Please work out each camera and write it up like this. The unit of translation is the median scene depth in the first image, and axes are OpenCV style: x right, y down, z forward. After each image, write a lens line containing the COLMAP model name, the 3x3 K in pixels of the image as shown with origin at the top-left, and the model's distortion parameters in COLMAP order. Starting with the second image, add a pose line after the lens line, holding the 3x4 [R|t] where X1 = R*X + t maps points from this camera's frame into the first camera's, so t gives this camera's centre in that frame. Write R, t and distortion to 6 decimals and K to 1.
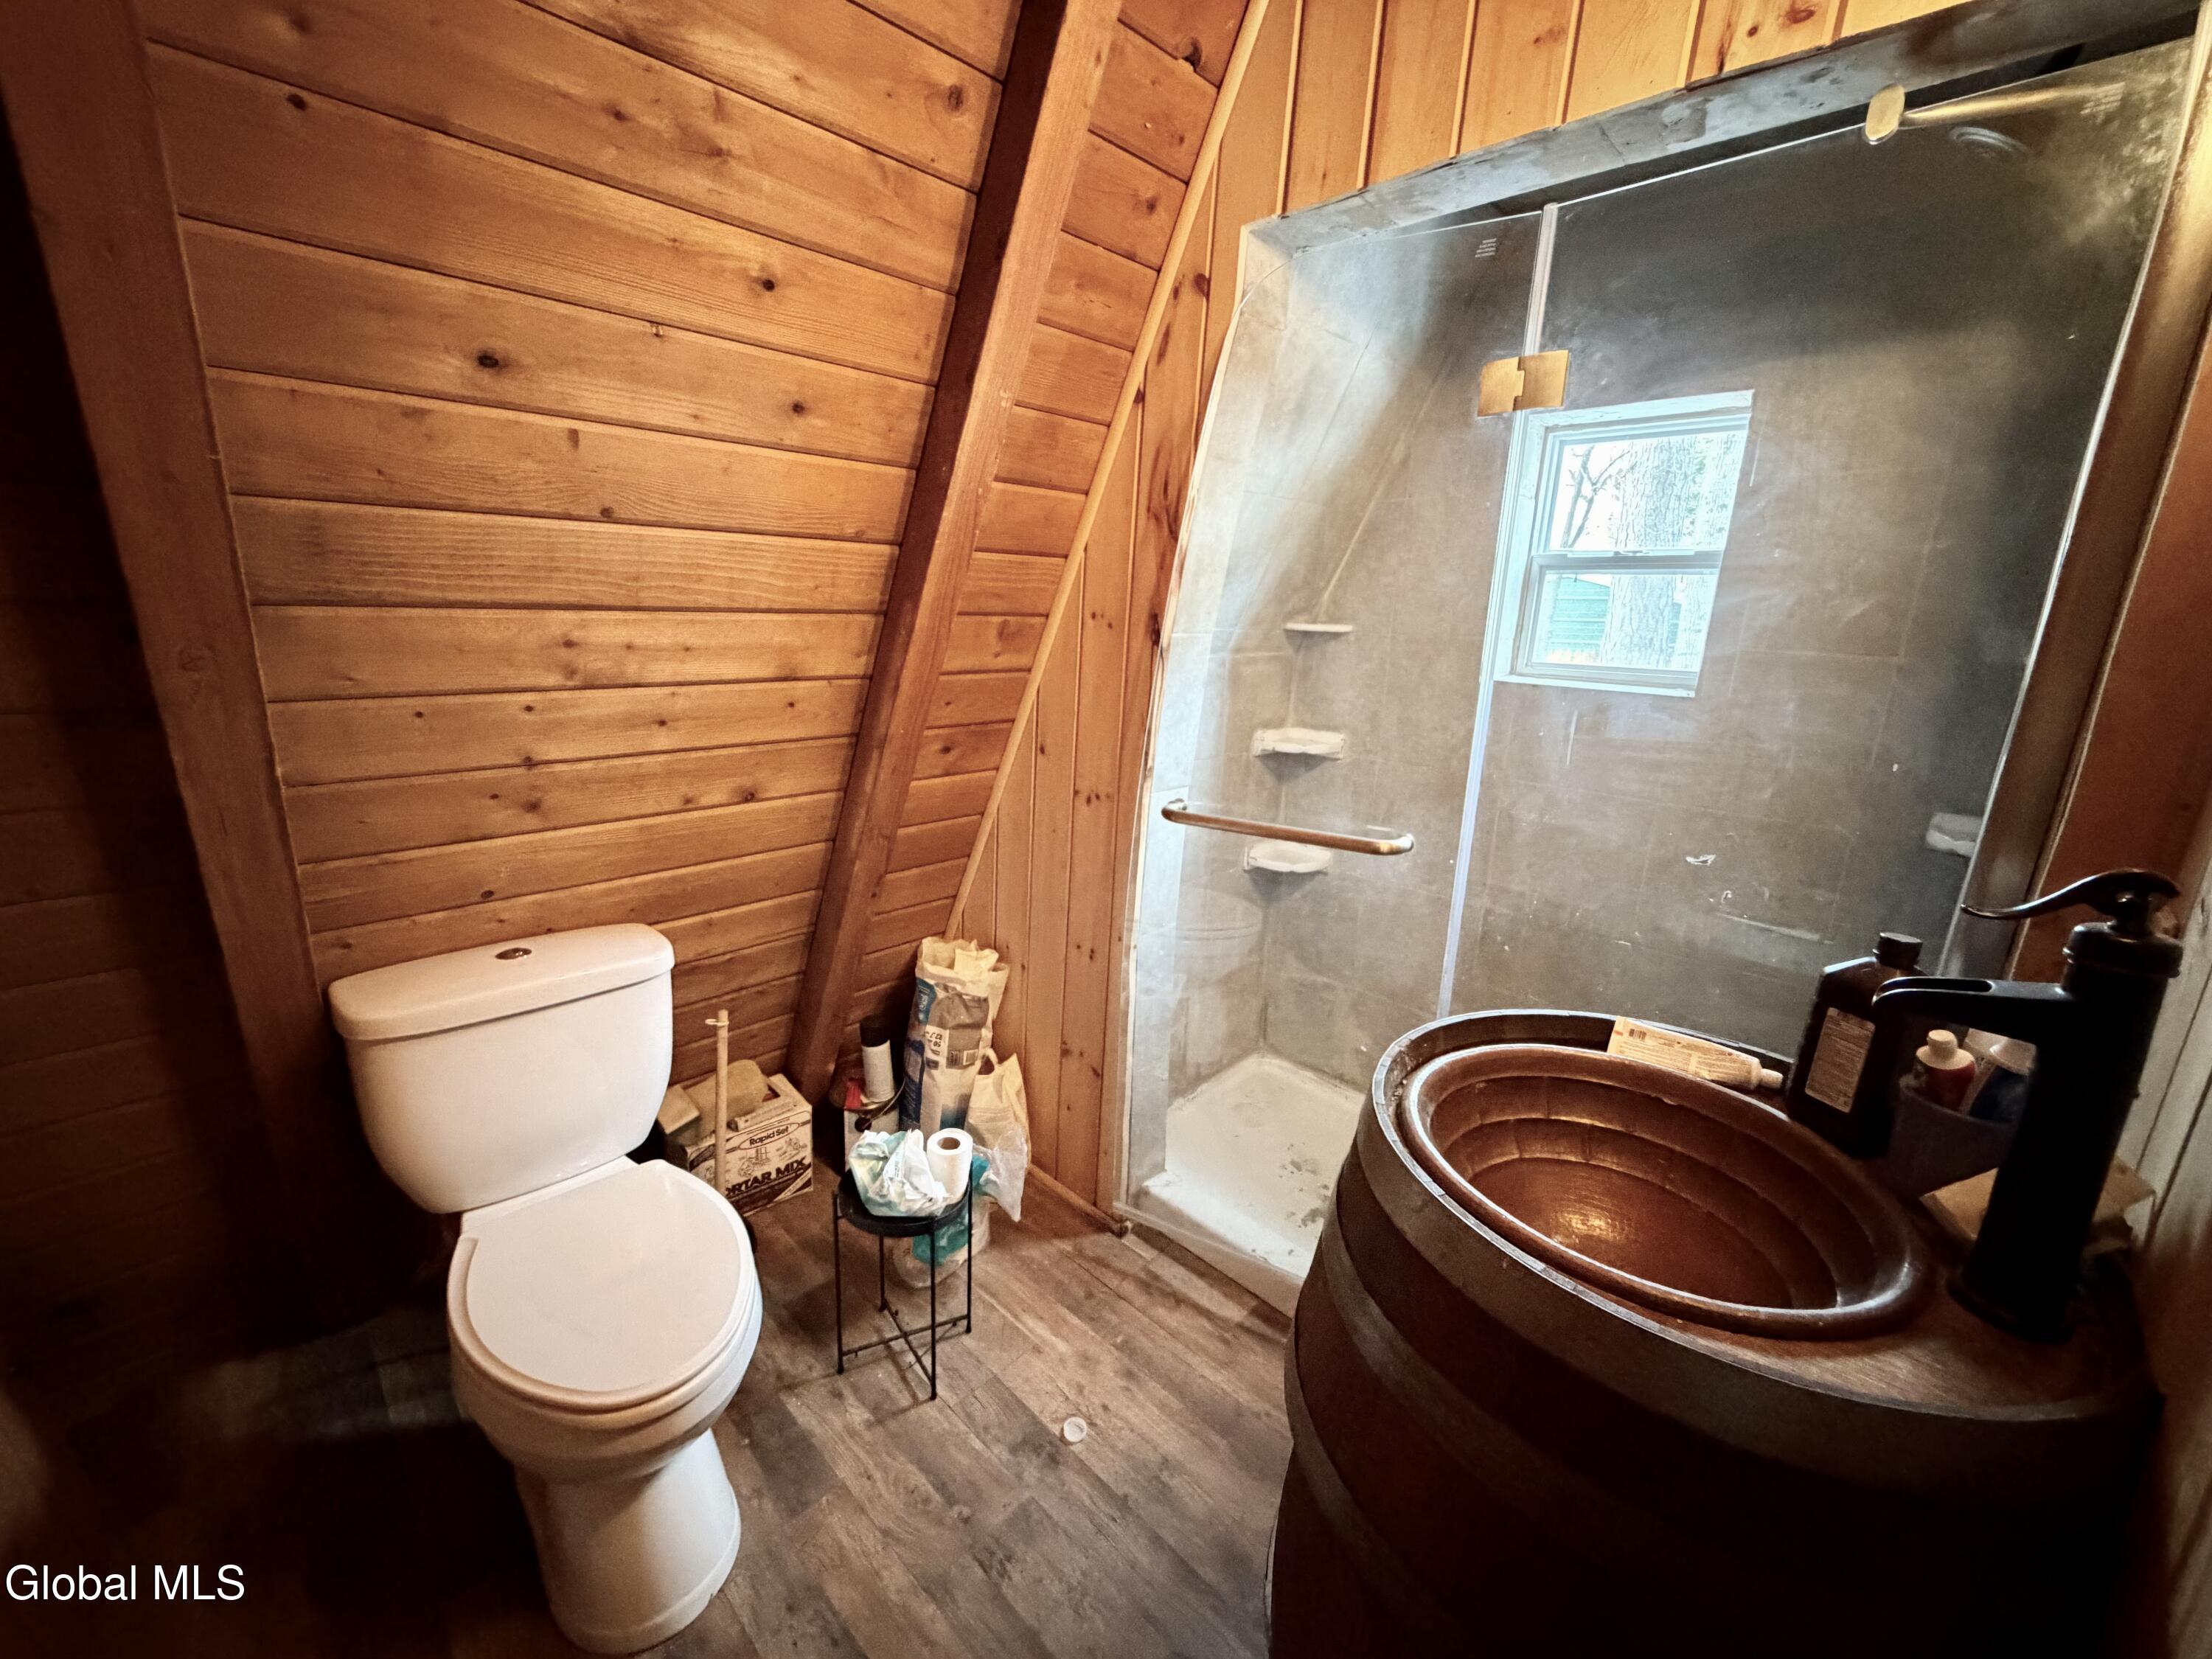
lens RADIAL K [[883.8, 0, 1093.8], [0, 883.8, 830.4], [0, 0, 1]] dist [-0.003205, 0.000306]
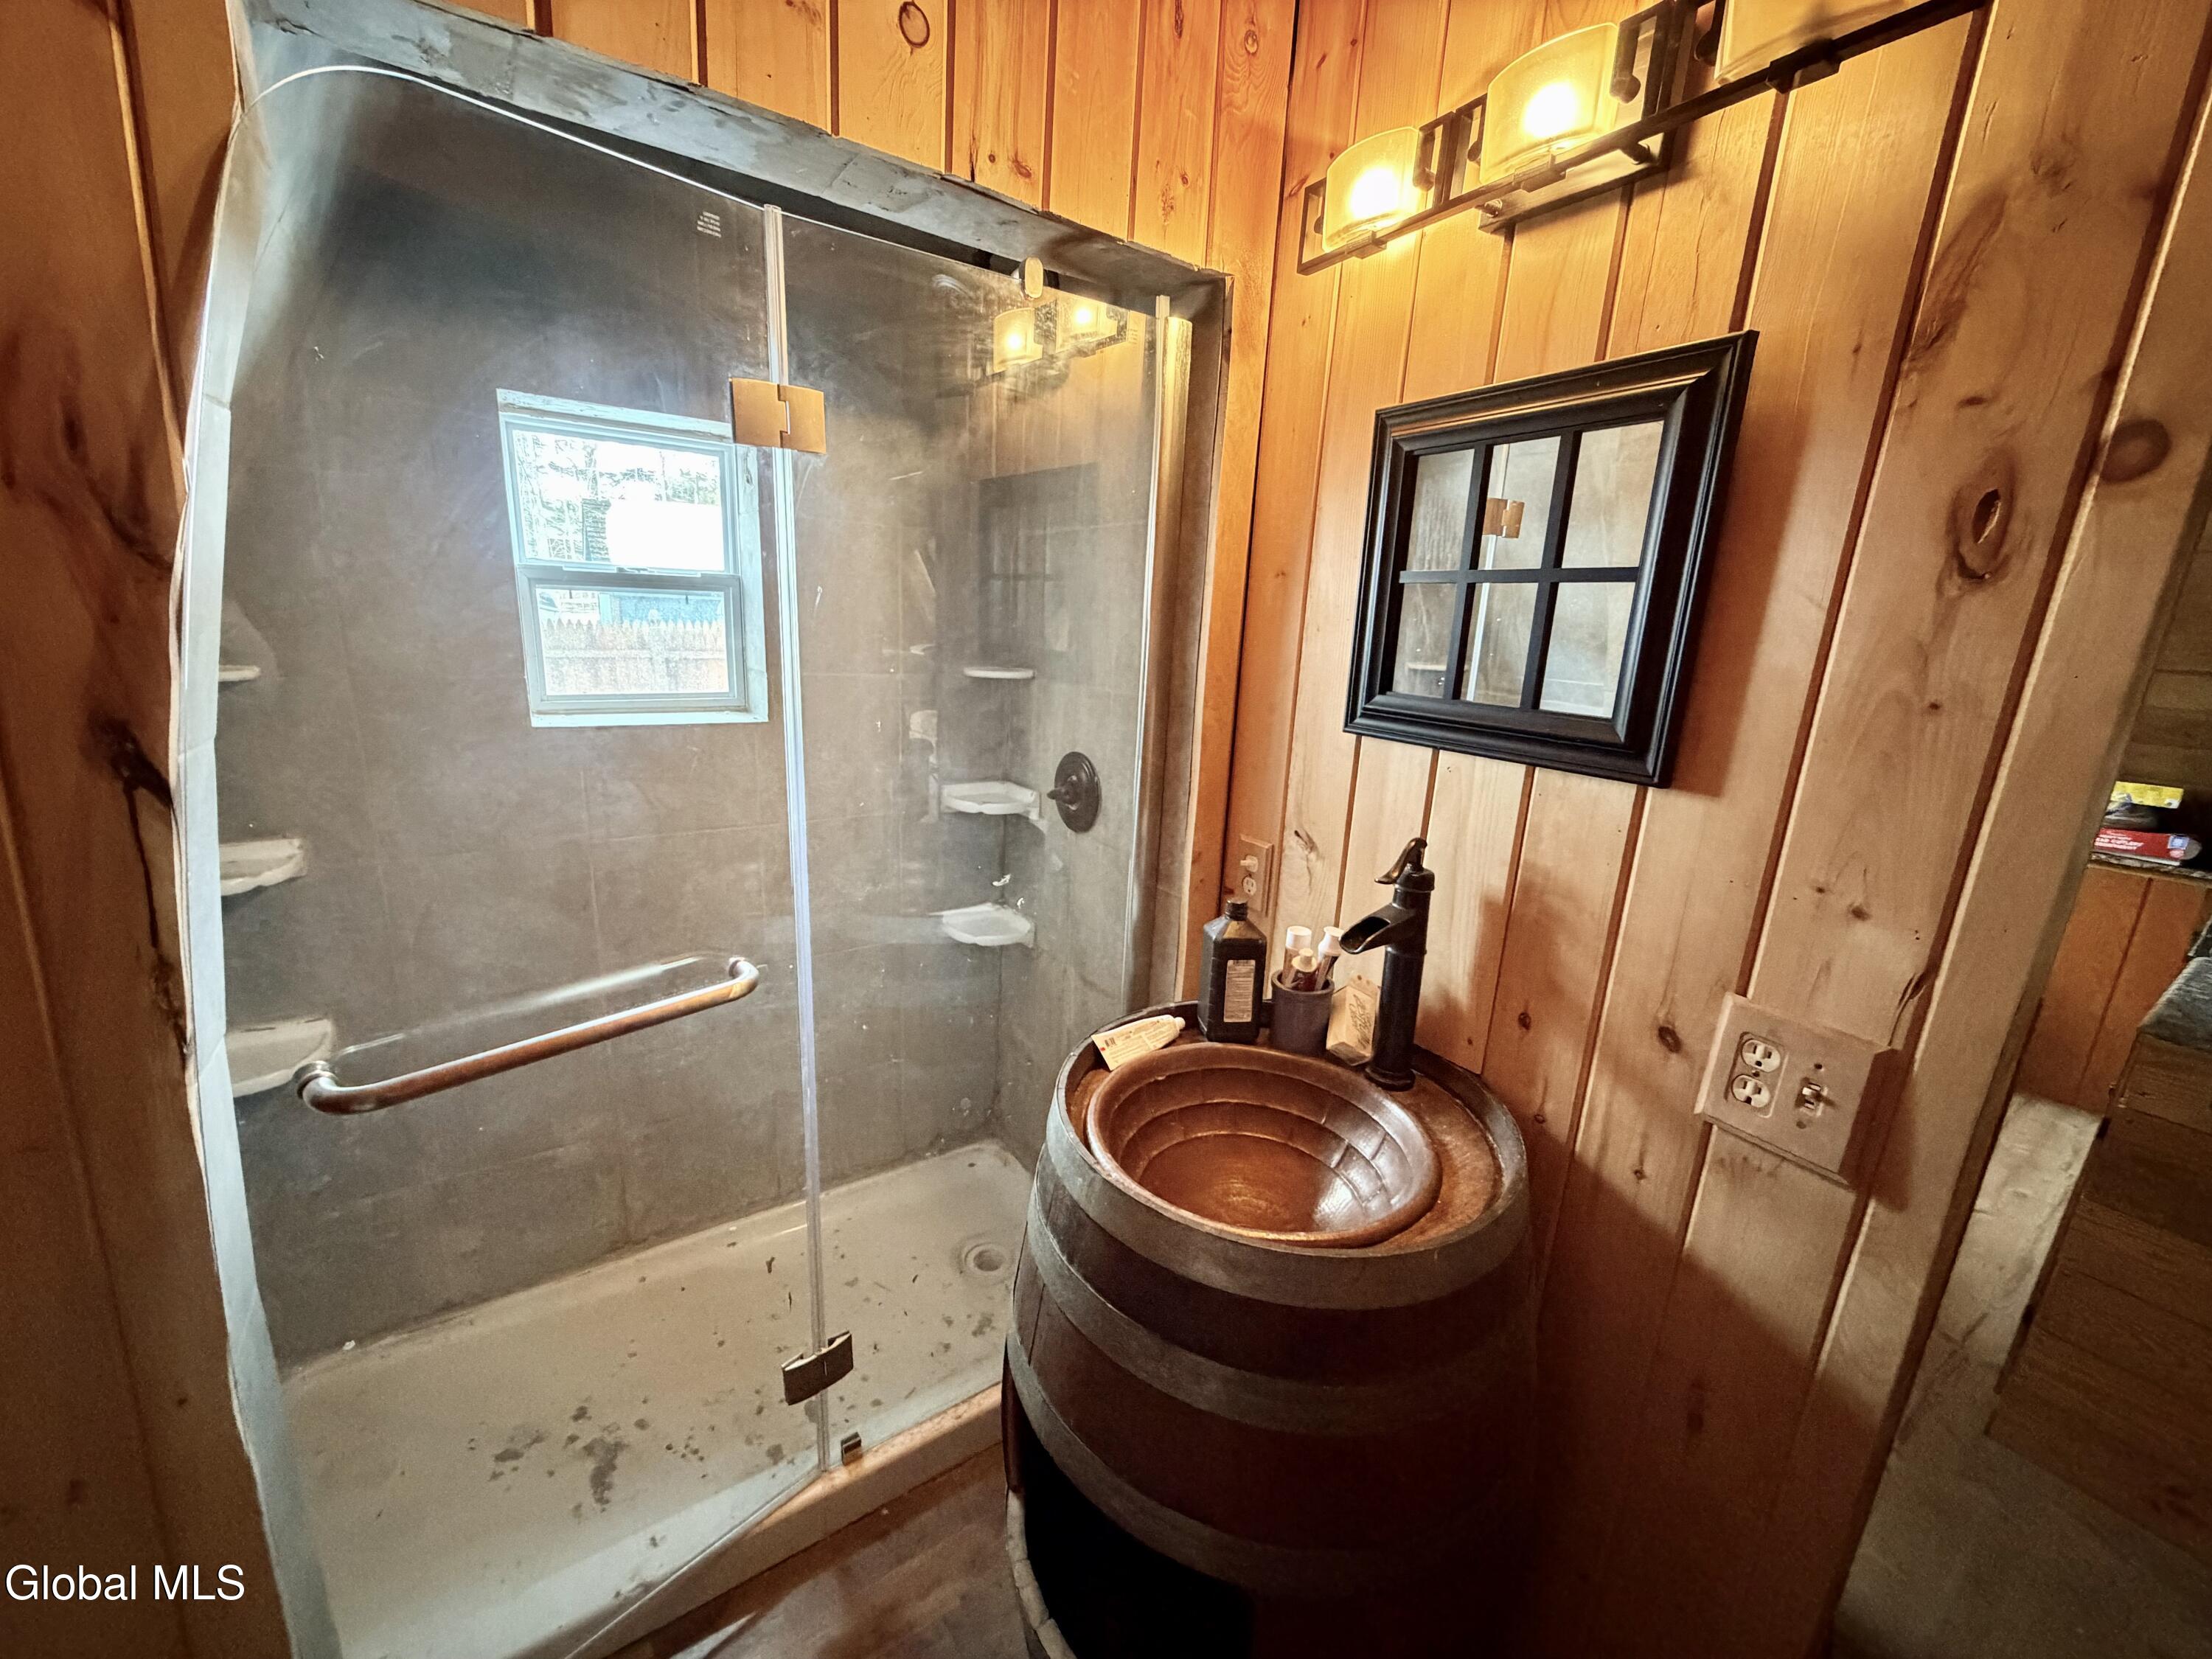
lens RADIAL K [[883.8, 0, 1097.6], [0, 883.8, 834.5], [0, 0, 1]] dist [-0.003205, 0.000306]
pose [[0.197931, -0.253735, 0.946806, -0.429444], [0.202232, 0.955706, 0.213843, -0.285104], [-0.959127, 0.149148, 0.240477, 0.668311]]
